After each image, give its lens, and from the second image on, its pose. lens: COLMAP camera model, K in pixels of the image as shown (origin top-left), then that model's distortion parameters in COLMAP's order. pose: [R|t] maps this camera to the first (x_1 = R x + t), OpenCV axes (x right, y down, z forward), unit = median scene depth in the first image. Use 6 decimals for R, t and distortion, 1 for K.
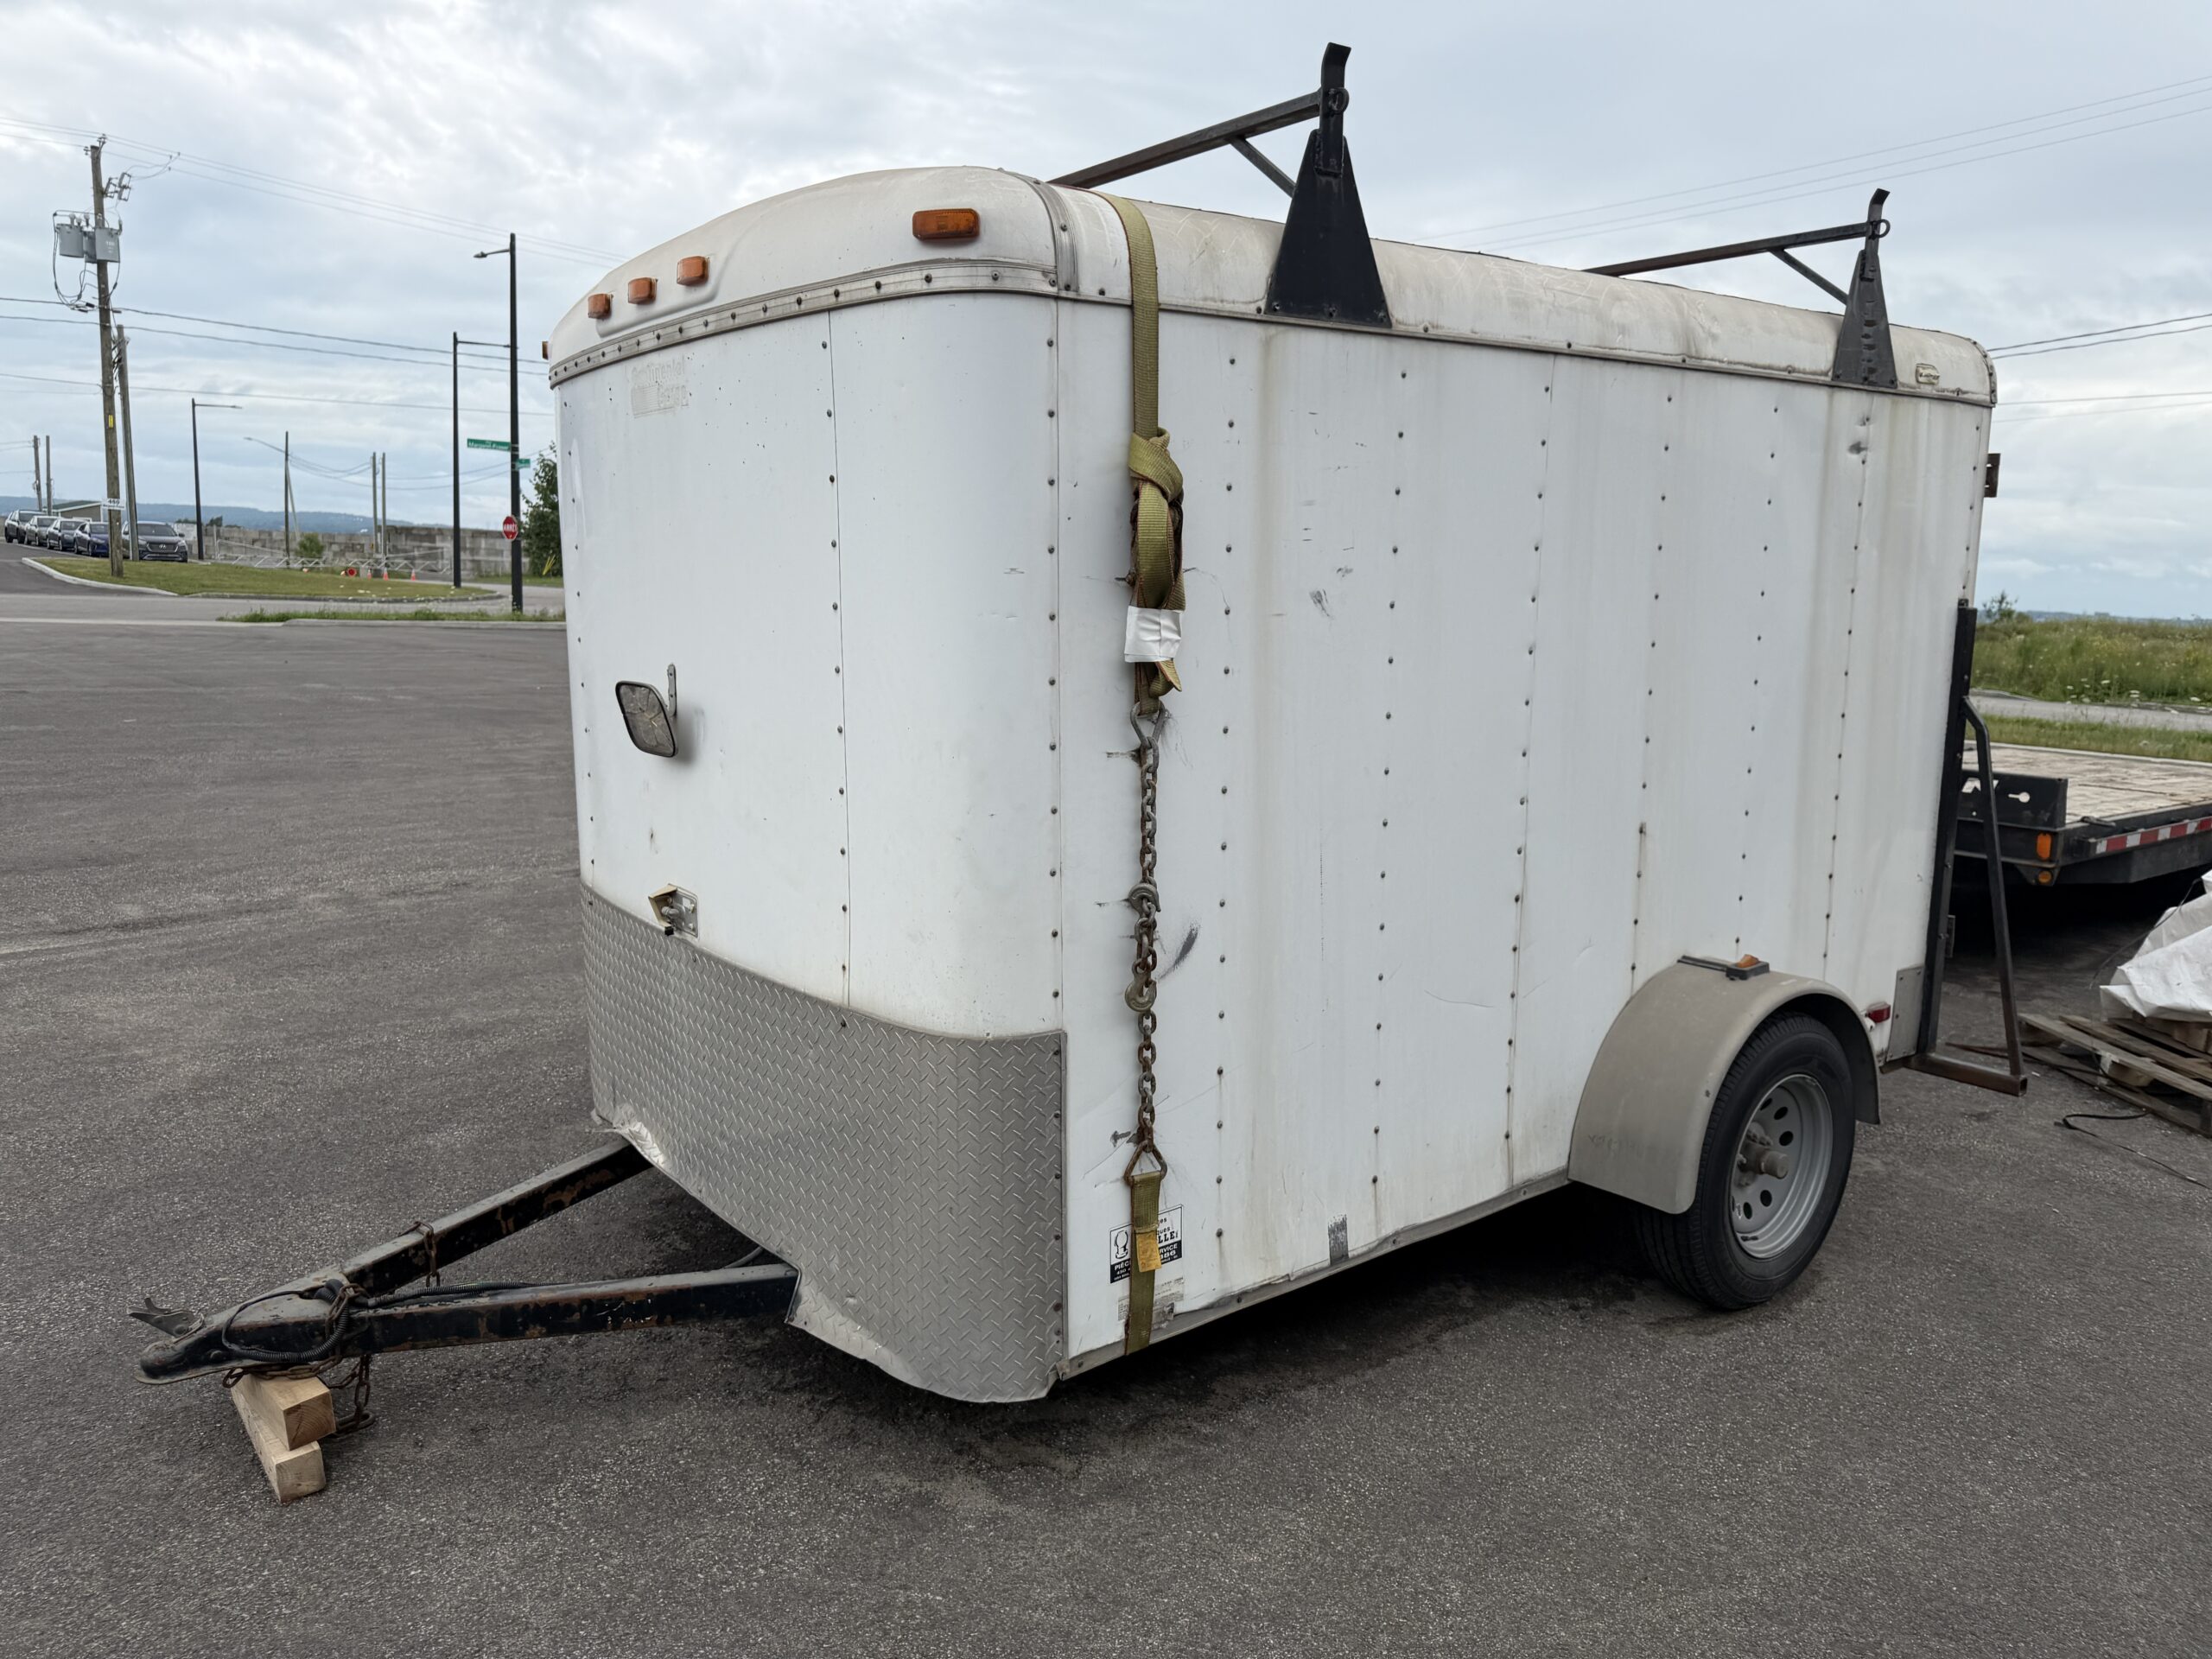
lens RADIAL K [[1574.2, 0, 1096.7], [0, 1574.2, 828.2], [0, 0, 1]] dist [0.029411, -0.035759]
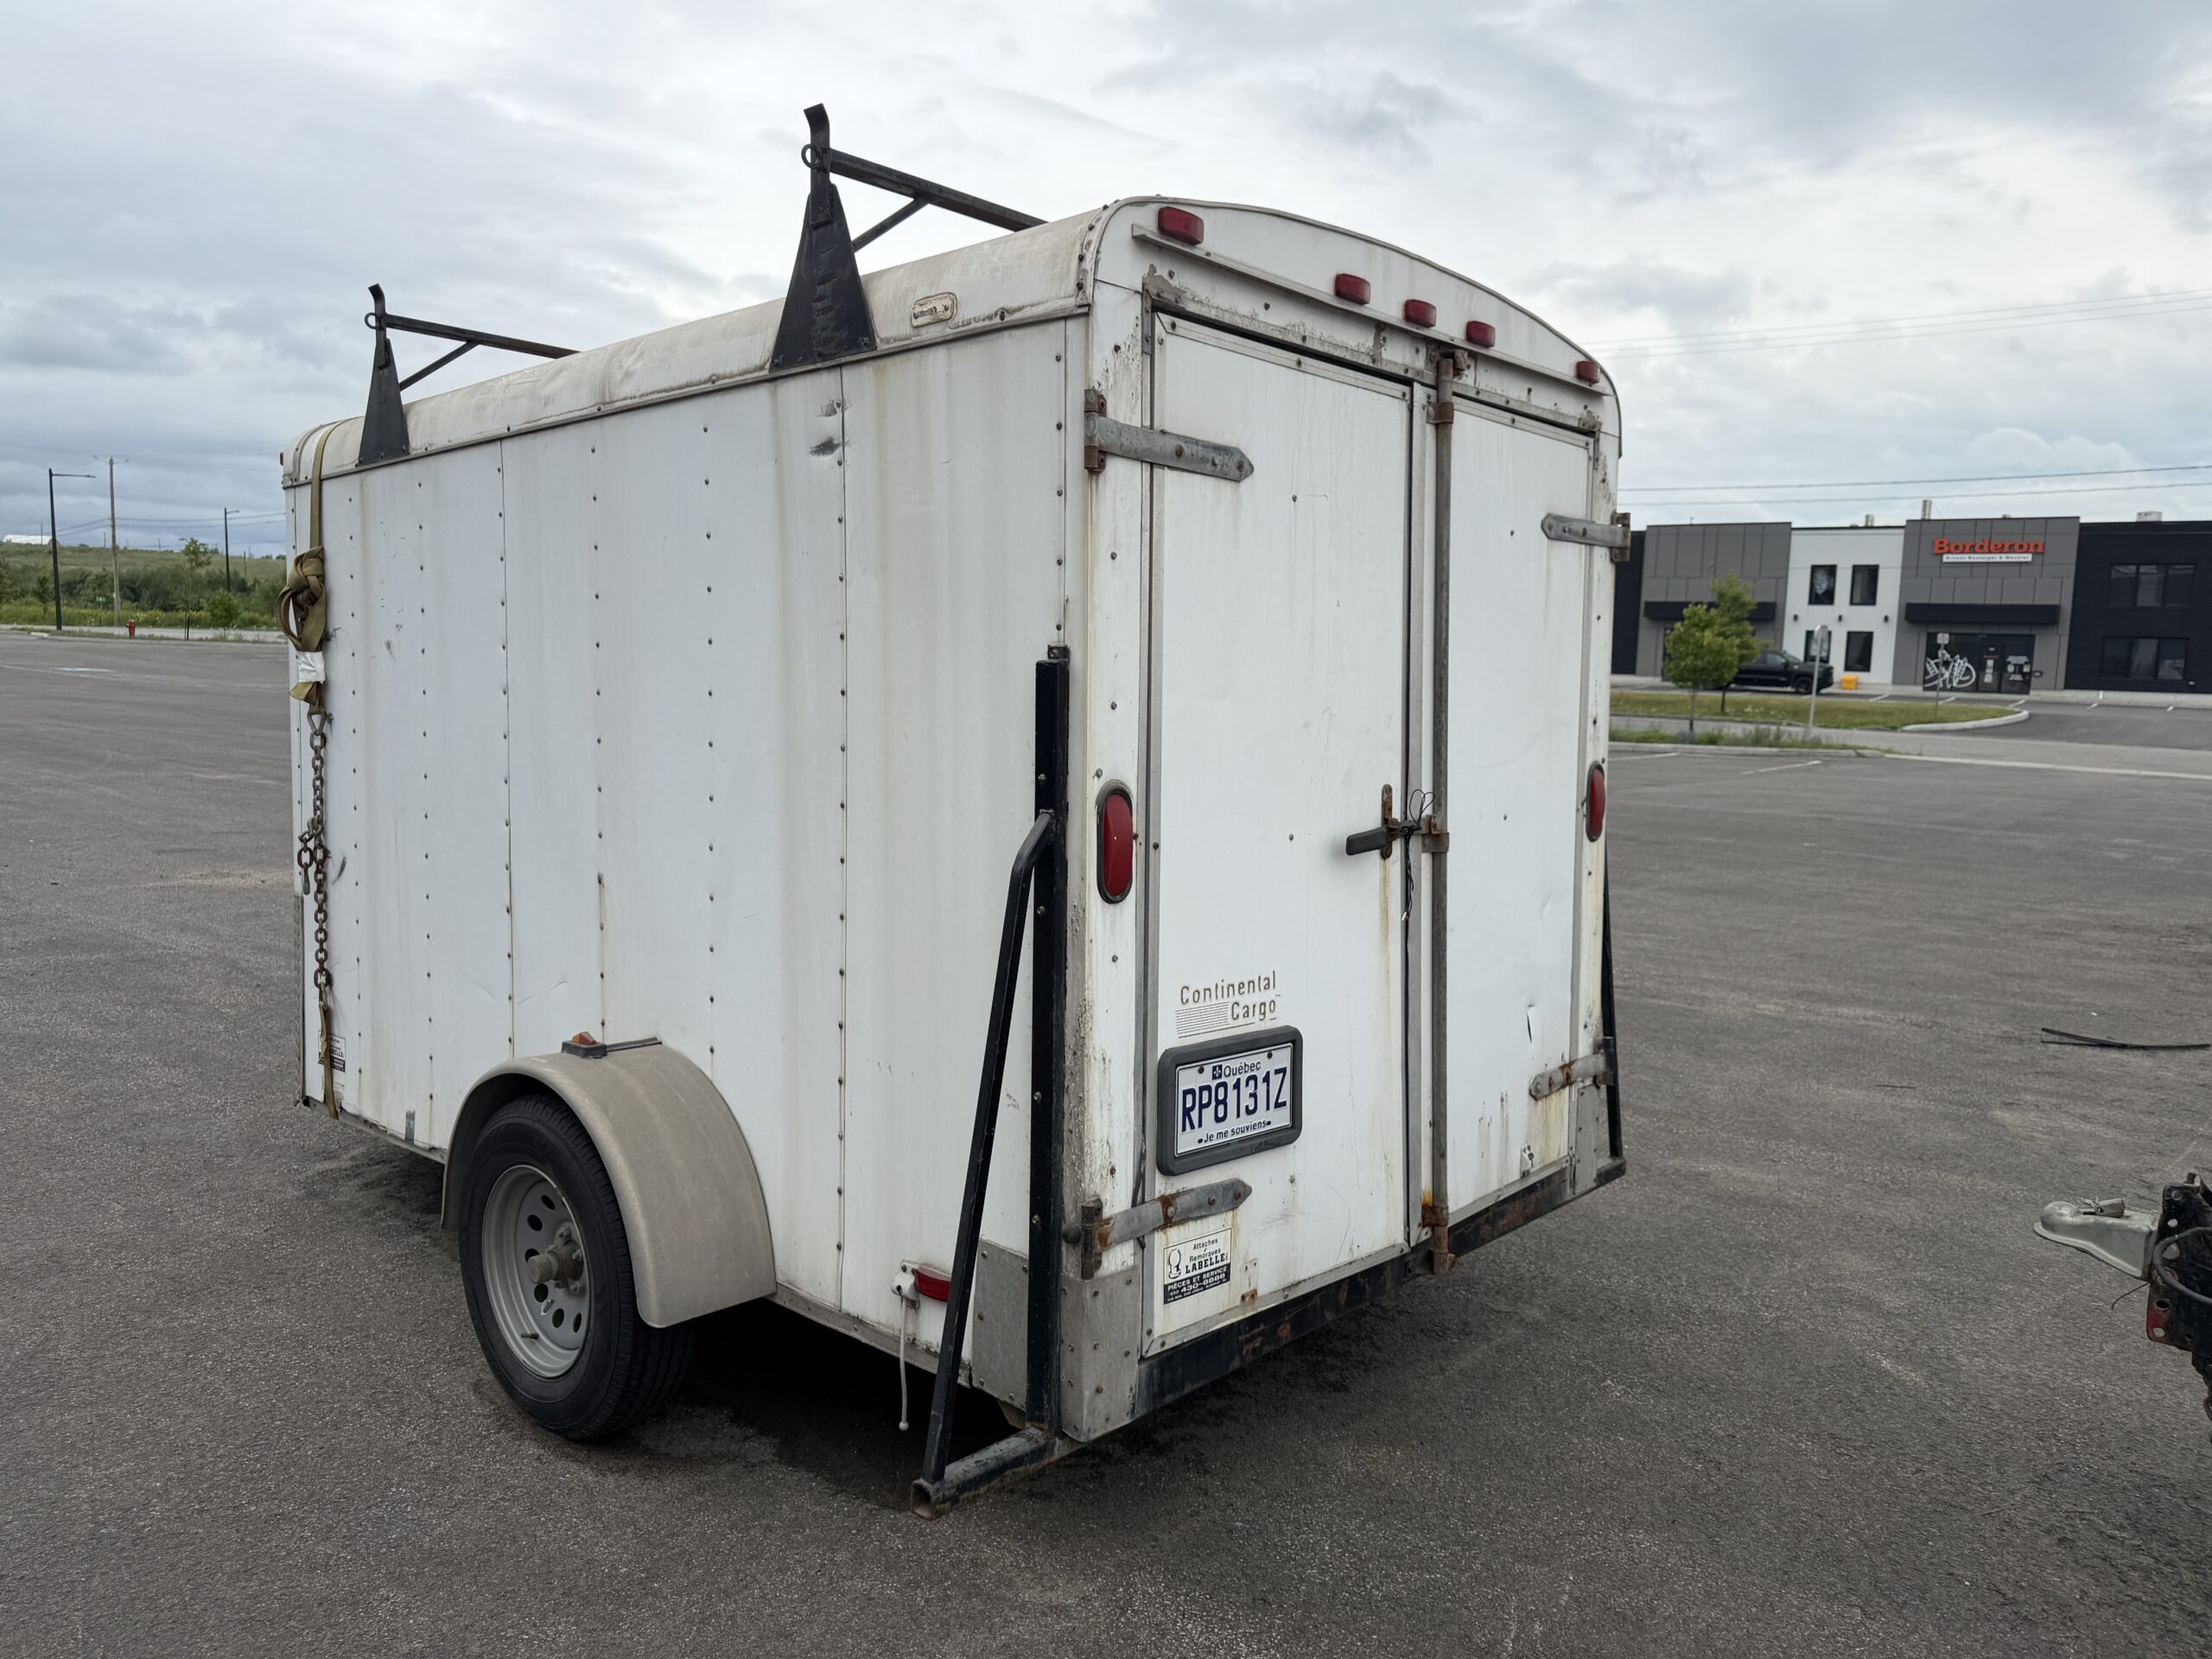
lens RADIAL K [[1574.2, 0, 1086.1], [0, 1574.2, 825.2], [0, 0, 1]] dist [0.029411, -0.035759]
pose [[0.182930, 0.073944, -0.980341, 1.346214], [-0.178033, 0.983173, 0.040937, -0.125755], [0.966872, 0.167044, 0.193016, 1.084997]]
